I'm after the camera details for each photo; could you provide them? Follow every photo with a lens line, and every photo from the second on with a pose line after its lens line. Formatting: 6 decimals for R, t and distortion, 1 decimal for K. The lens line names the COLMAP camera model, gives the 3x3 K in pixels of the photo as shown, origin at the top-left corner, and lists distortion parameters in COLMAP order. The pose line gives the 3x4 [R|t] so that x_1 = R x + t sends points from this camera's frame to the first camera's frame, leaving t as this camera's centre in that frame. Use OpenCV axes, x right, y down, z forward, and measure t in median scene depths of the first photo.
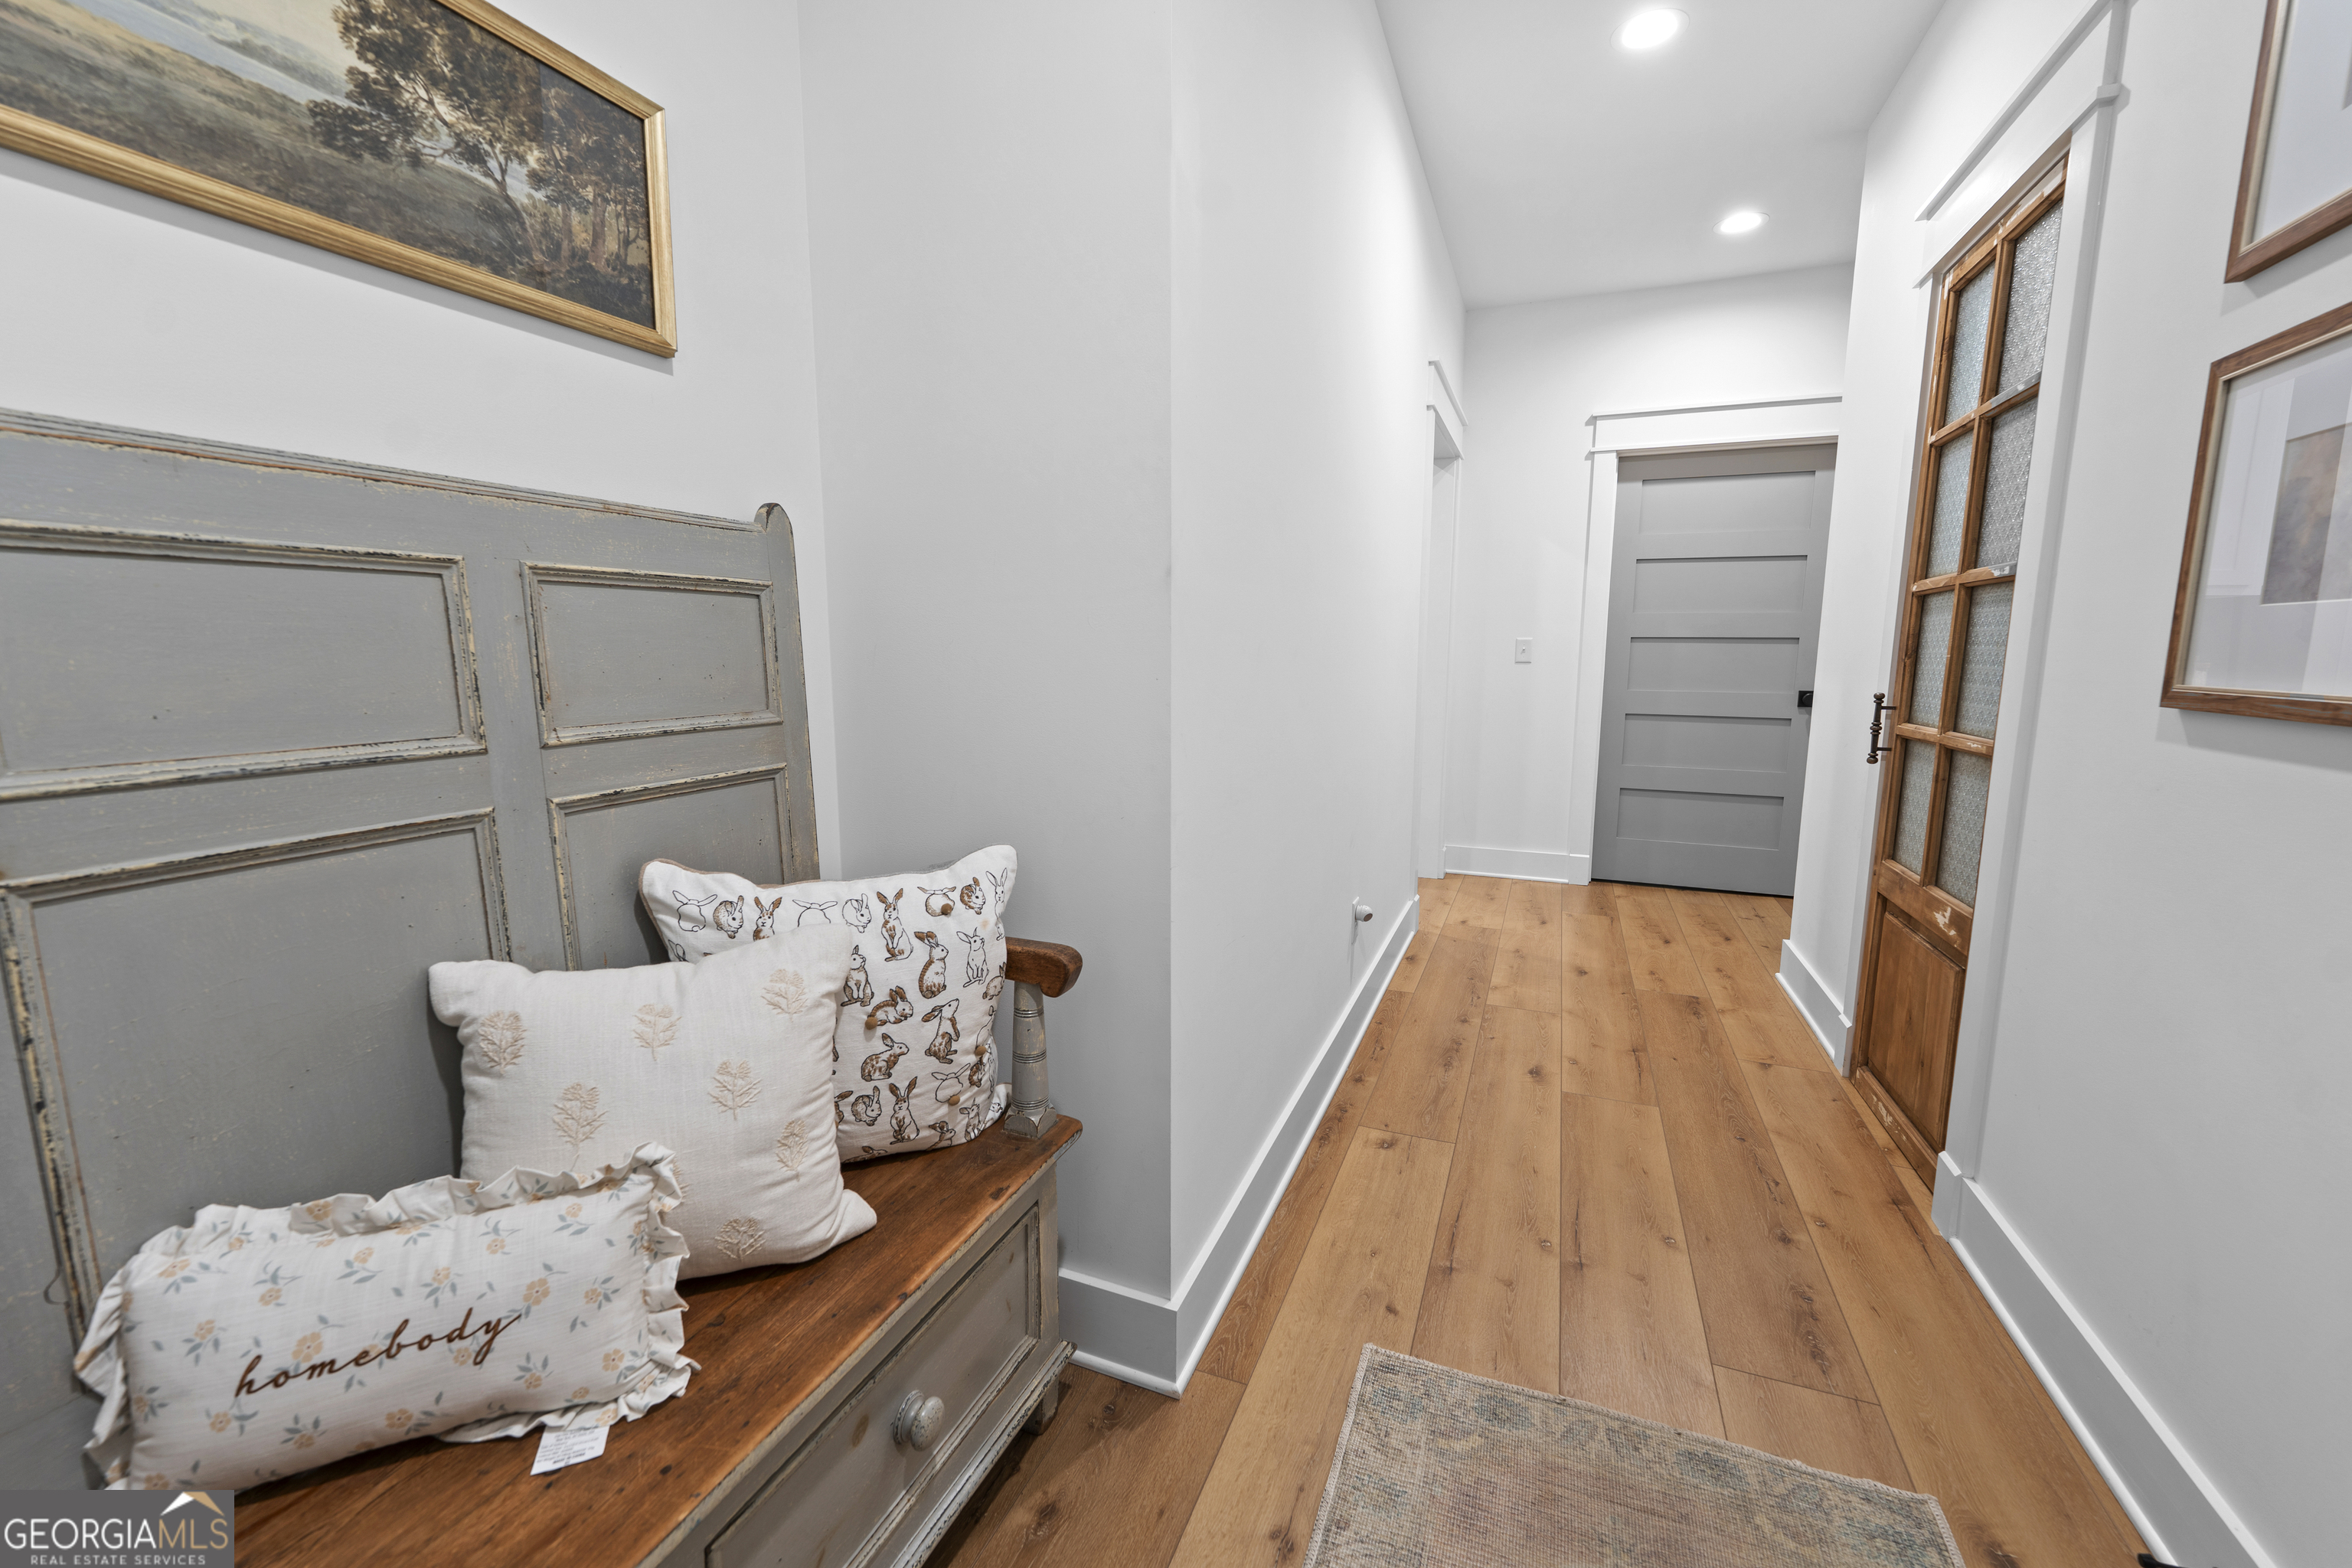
lens RADIAL K [[971.0, 0, 1165.1], [0, 971.0, 789.1], [0, 0, 1]] dist [-0.001820, -0.000029]
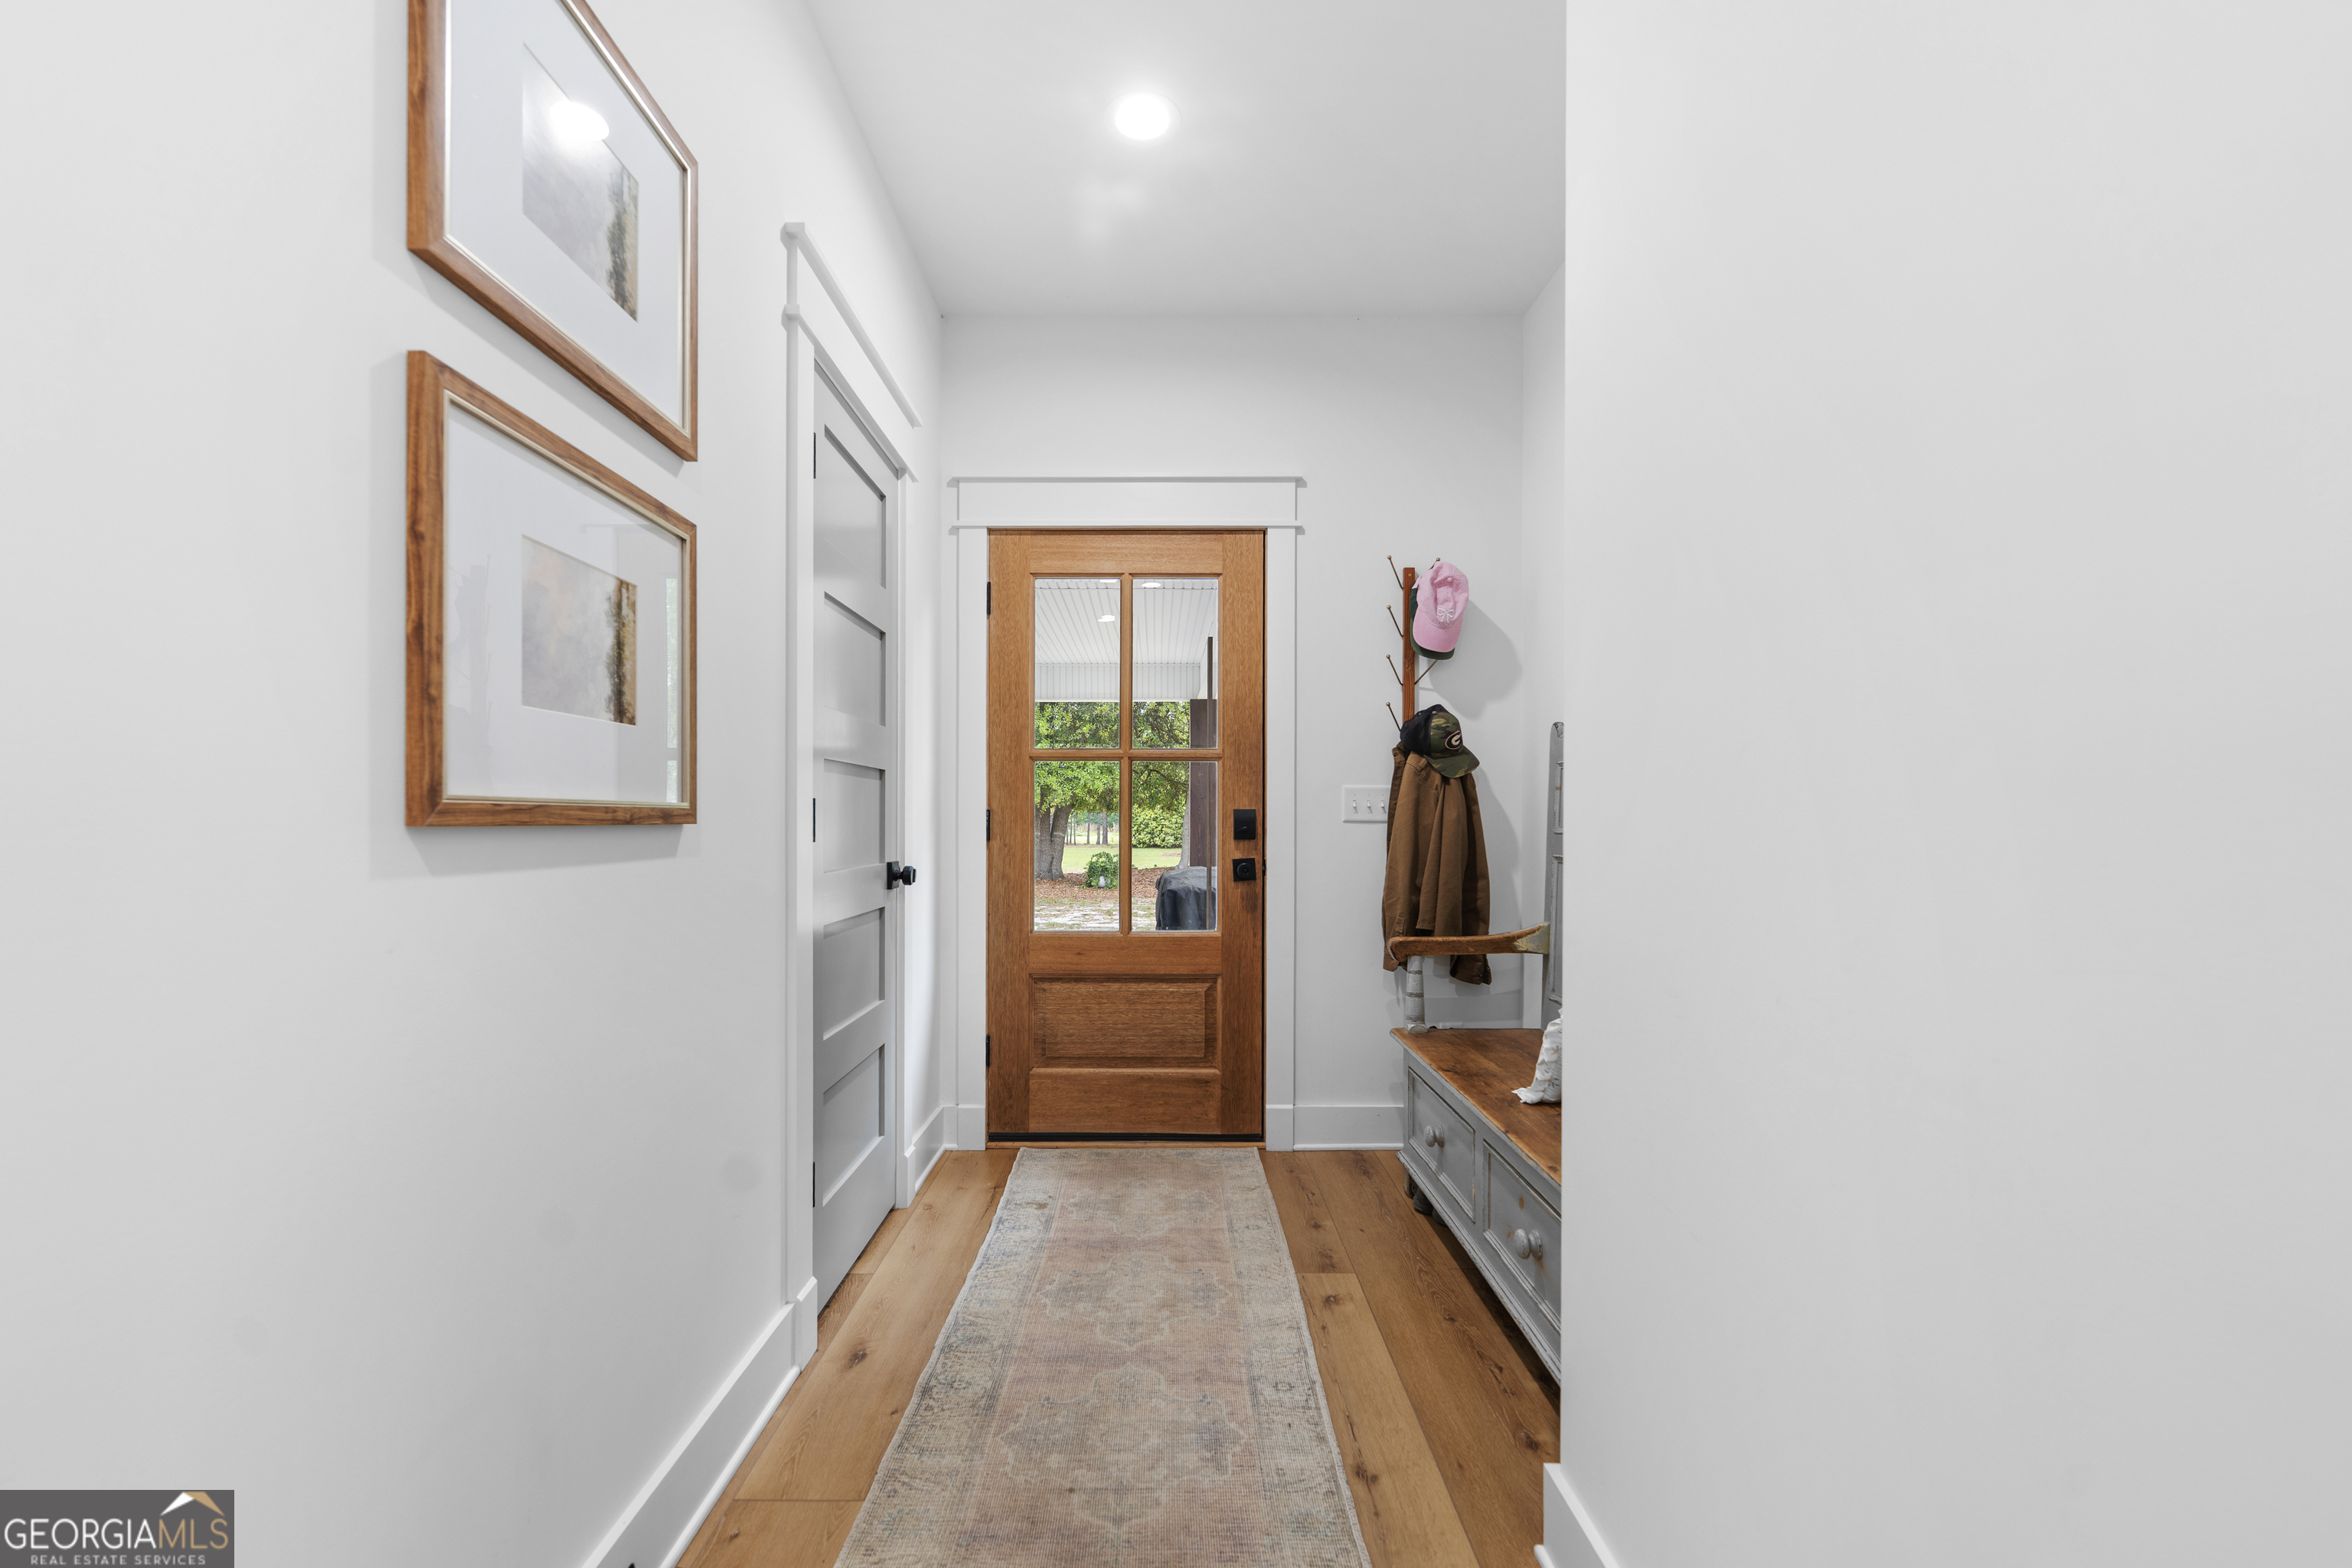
lens RADIAL K [[971.0, 0, 1175.1], [0, 971.0, 808.8], [0, 0, 1]] dist [-0.001820, -0.000029]
pose [[-0.923802, -0.010643, -0.382724, 0.303031], [-0.063164, 0.990153, 0.124929, -0.082507], [0.377625, 0.139584, -0.915377, 0.696037]]
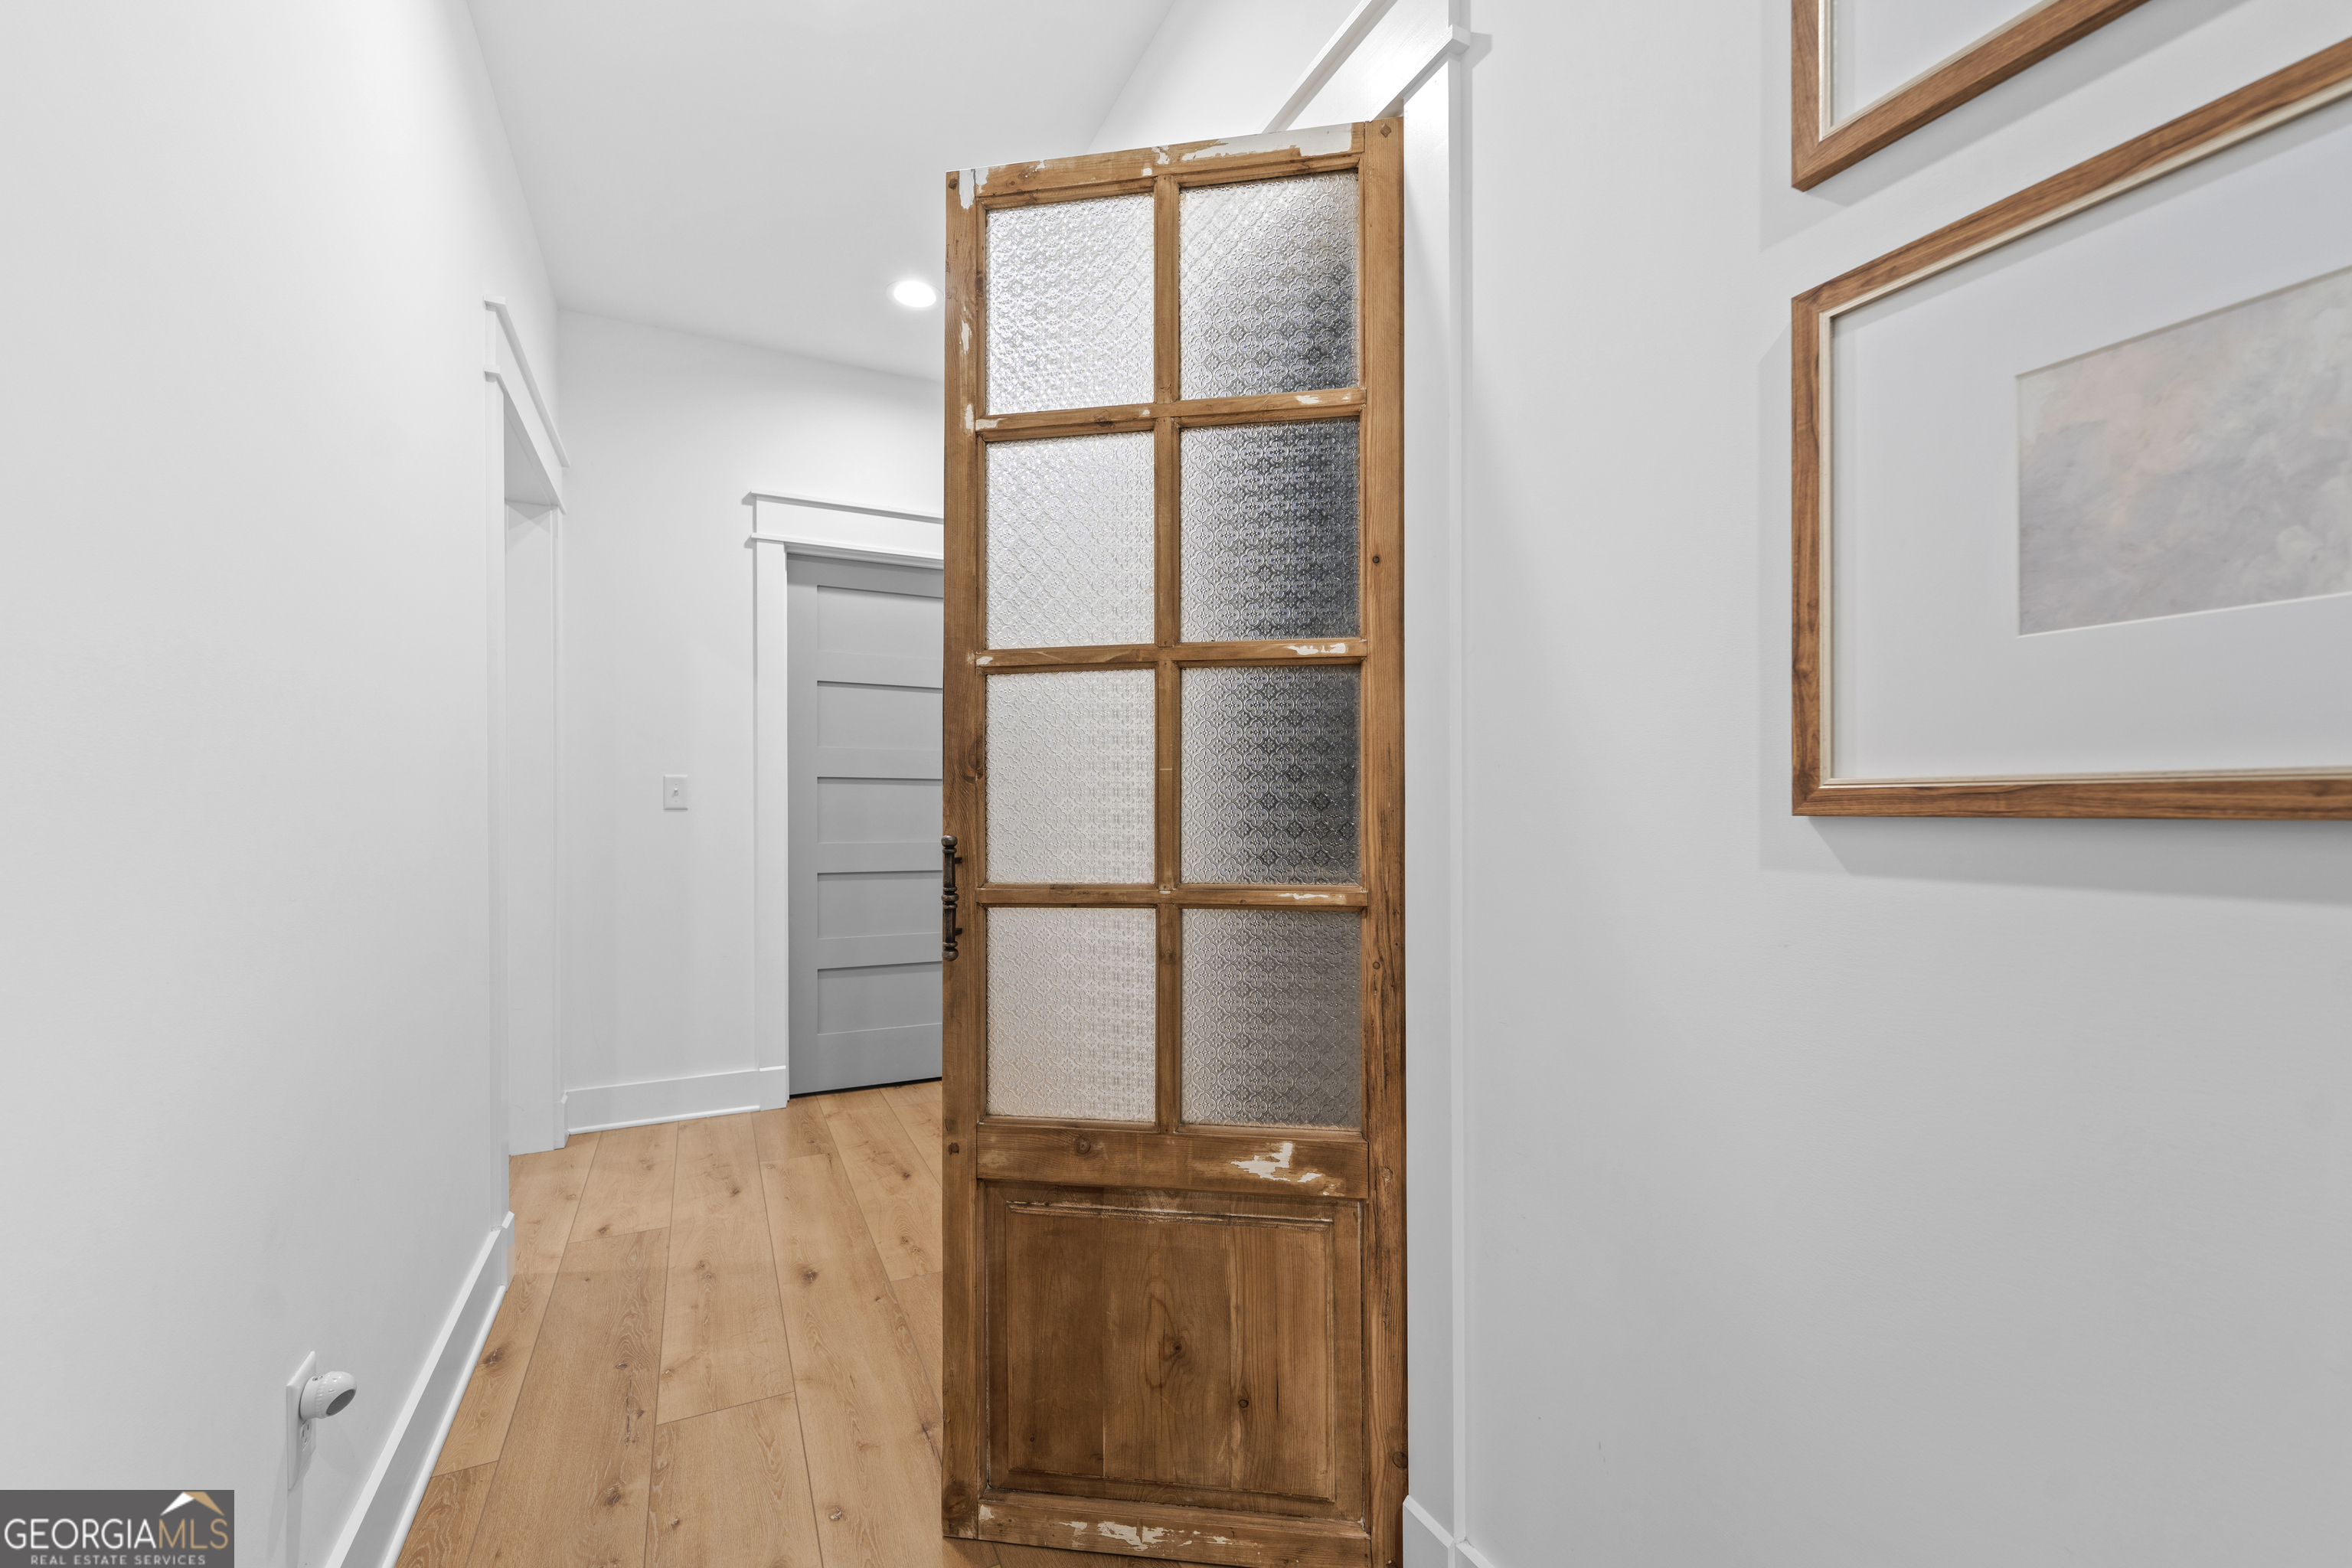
lens RADIAL K [[971.0, 0, 1174.4], [0, 971.0, 807.1], [0, 0, 1]] dist [-0.001820, -0.000029]
pose [[0.669213, -0.004053, 0.743060, 0.109041], [0.113431, 0.988823, -0.096764, -0.028515], [-0.734362, 0.149042, 0.662192, 0.333467]]
